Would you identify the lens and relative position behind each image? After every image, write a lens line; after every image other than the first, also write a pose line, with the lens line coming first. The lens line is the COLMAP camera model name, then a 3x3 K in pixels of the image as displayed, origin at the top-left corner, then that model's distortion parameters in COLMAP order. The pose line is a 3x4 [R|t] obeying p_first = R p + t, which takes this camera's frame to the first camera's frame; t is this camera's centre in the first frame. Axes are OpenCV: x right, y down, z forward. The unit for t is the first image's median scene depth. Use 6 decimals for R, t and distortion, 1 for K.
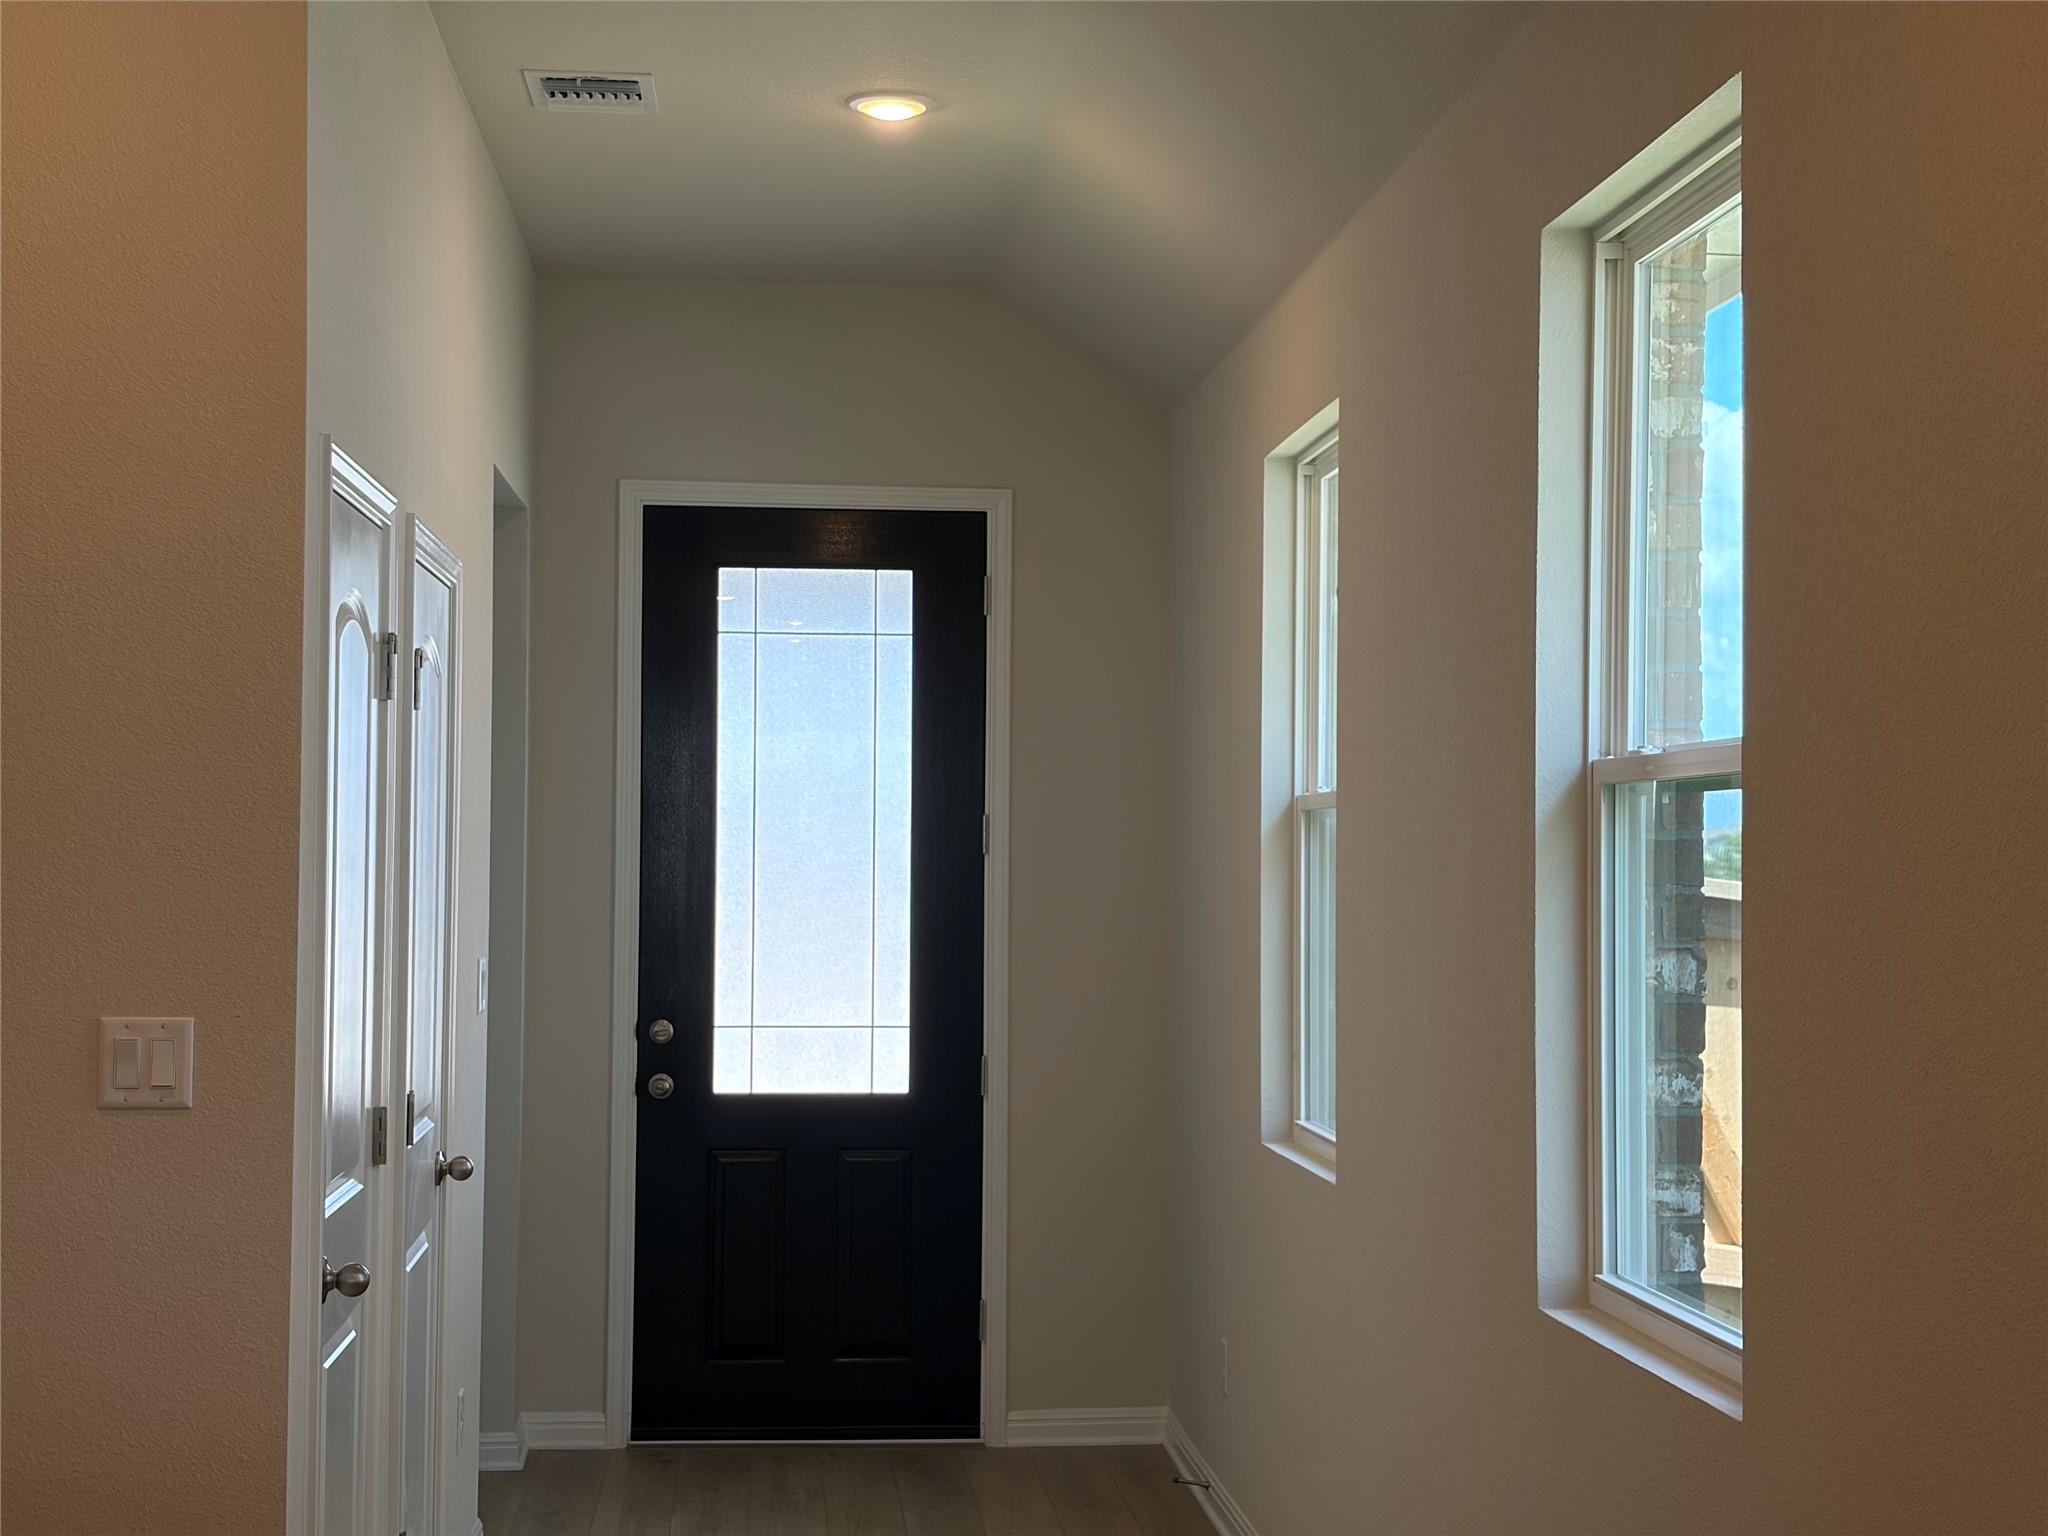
lens RADIAL K [[3172.0, 0, 1013.8], [0, 3172.0, 774.5], [0, 0, 1]] dist [0.087104, 0.000000]
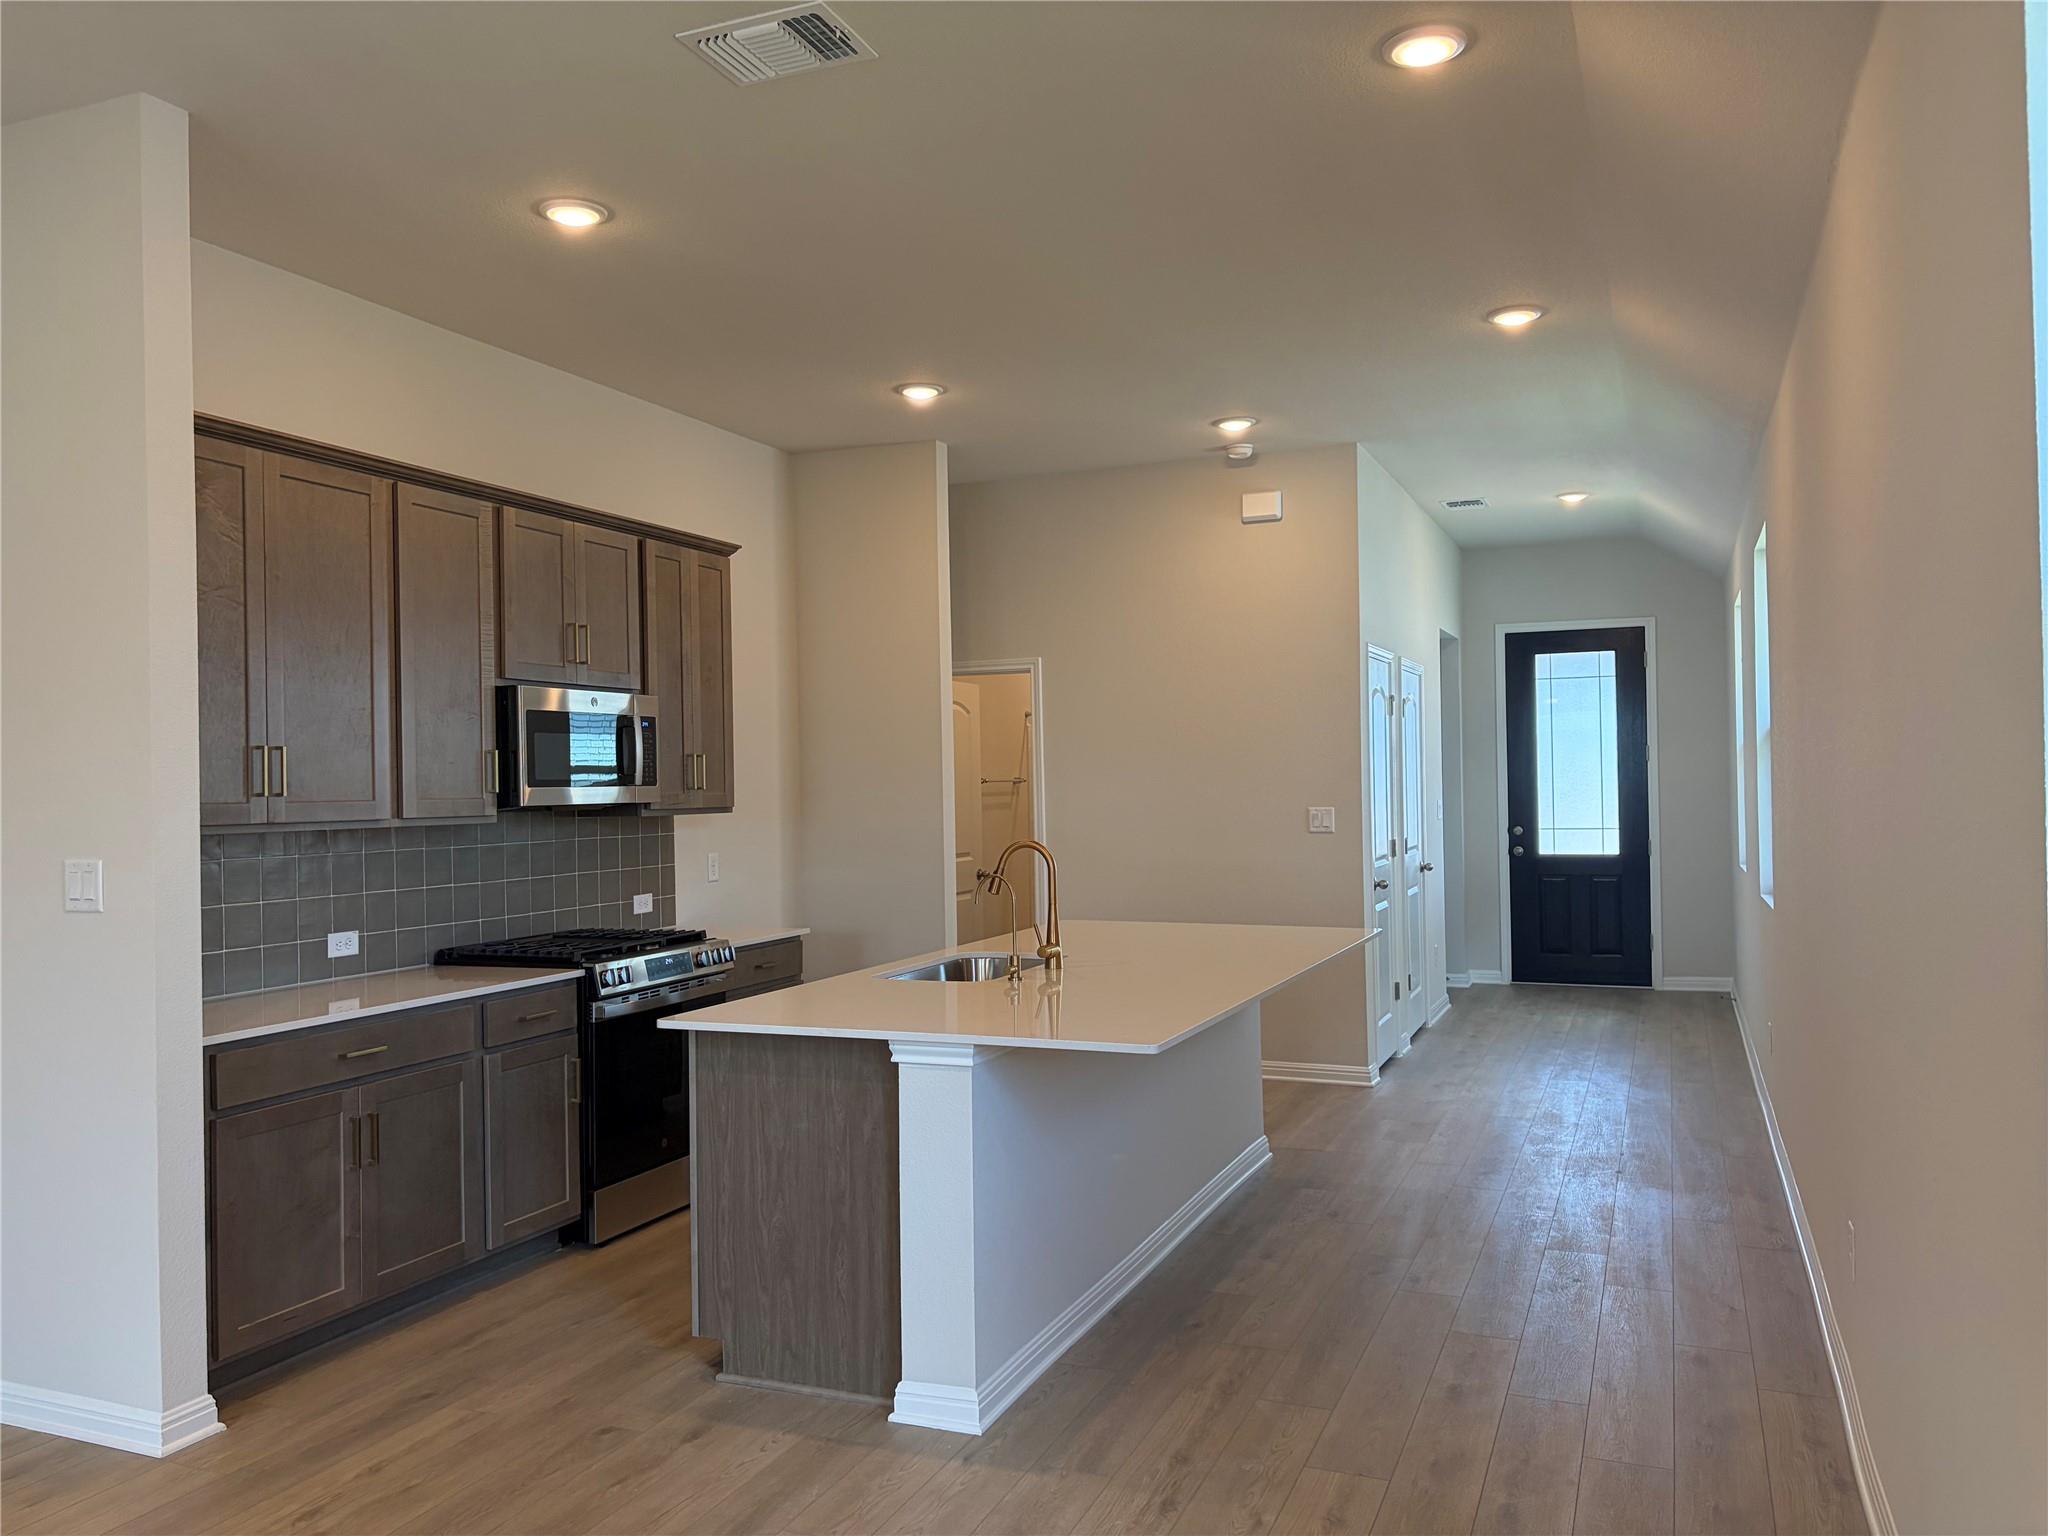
lens RADIAL K [[1567.8, 0, 1008.1], [0, 1567.8, 766.3], [0, 0, 1]] dist [0.050736, -0.055149]
pose [[0.890693, -0.026943, -0.453807, 0.112680], [0.034706, 0.999359, 0.008784, 0.000651], [0.453279, -0.023573, 0.891057, -0.379814]]
